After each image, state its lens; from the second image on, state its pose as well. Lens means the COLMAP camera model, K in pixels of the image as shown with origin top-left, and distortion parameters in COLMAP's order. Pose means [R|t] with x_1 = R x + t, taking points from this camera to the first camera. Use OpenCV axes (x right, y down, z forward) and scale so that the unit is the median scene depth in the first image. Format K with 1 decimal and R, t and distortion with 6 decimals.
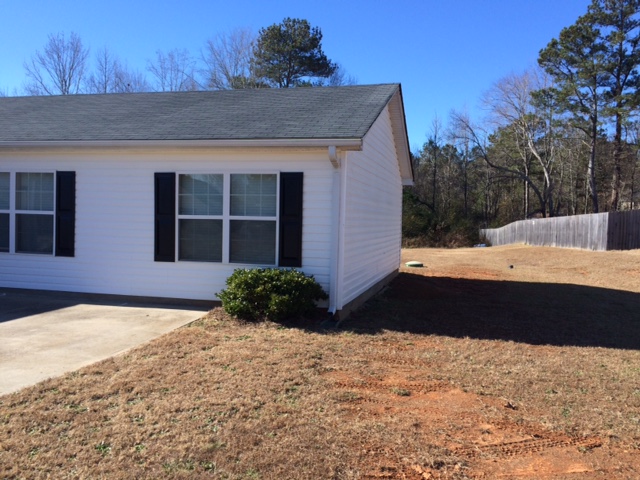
lens RADIAL K [[541.9, 0, 320.0], [0, 541.9, 240.0], [0, 0, 1]] dist [0.069048, -0.094856]
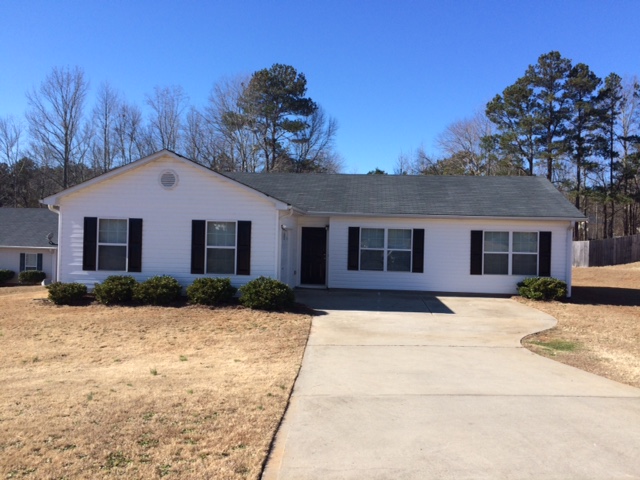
lens RADIAL K [[541.9, 0, 320.0], [0, 541.9, 240.0], [0, 0, 1]] dist [0.069048, -0.094856]
pose [[0.985458, 0.000012, 0.169918, -0.181926], [0.005461, 0.999481, -0.031740, -0.004218], [-0.169830, 0.032207, 0.984947, -0.134347]]
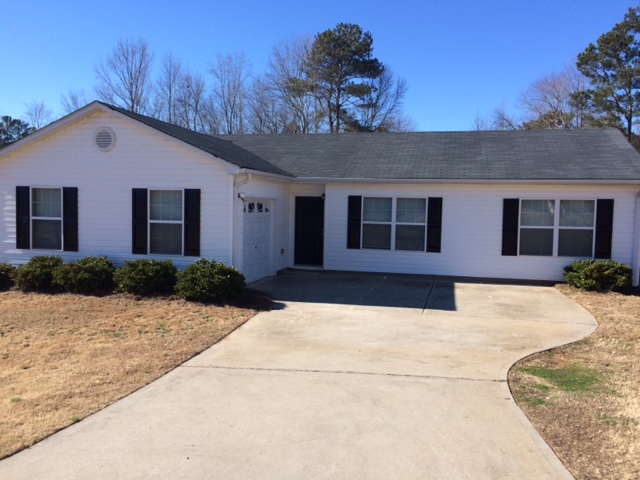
lens RADIAL K [[541.9, 0, 320.0], [0, 541.9, 240.0], [0, 0, 1]] dist [0.069048, -0.094856]
pose [[0.999901, -0.005499, 0.012921, -0.129381], [0.005228, 0.999768, 0.020912, -0.006198], [-0.013033, -0.020843, 0.999698, -0.084629]]
